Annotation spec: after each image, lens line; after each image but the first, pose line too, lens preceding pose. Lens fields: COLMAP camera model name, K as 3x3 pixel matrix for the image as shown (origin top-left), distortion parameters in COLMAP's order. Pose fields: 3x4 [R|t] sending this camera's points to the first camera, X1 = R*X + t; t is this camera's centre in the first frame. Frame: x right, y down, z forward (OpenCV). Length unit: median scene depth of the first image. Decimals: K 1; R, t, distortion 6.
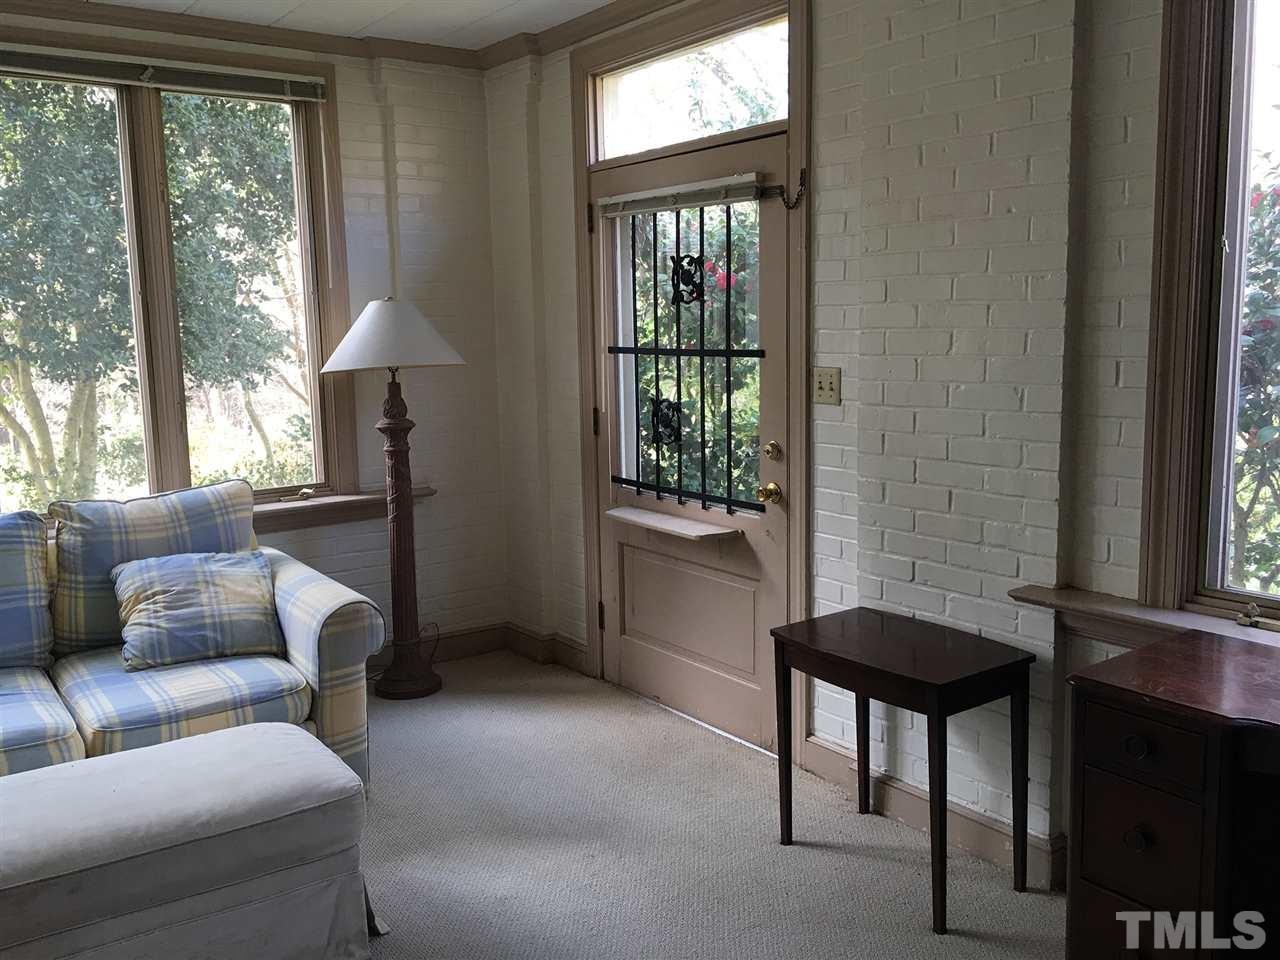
lens RADIAL K [[1117.0, 0, 641.0], [0, 1117.0, 478.6], [0, 0, 1]] dist [0.056282, -0.021765]
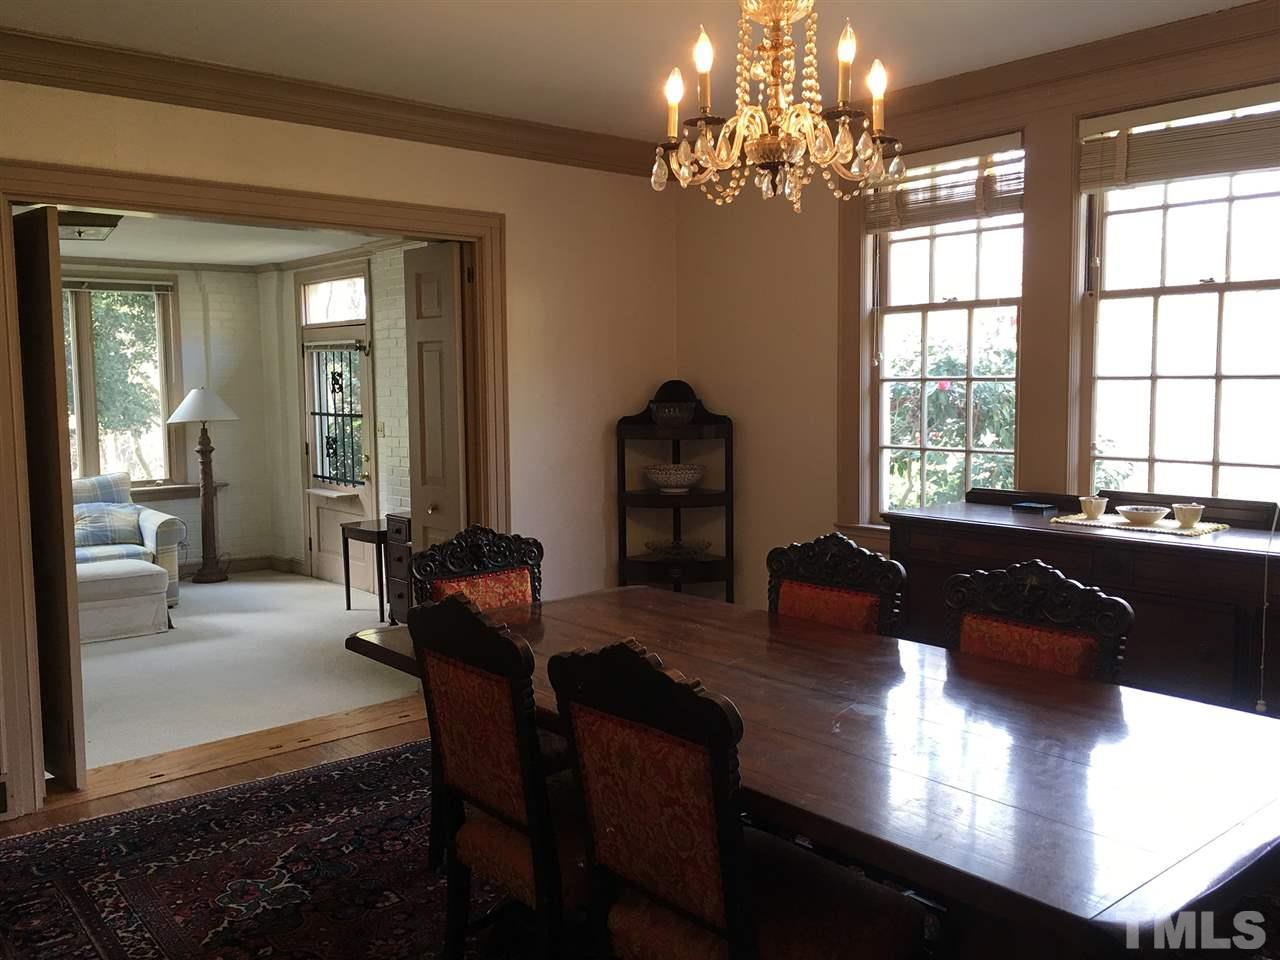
lens RADIAL K [[1117.0, 0, 640.2], [0, 1117.0, 478.1], [0, 0, 1]] dist [0.056282, -0.021765]
pose [[0.997062, 0.002479, 0.076555, 0.419851], [0.001651, 0.998549, -0.053834, 0.118038], [-0.076578, 0.053802, 0.995611, -1.115223]]
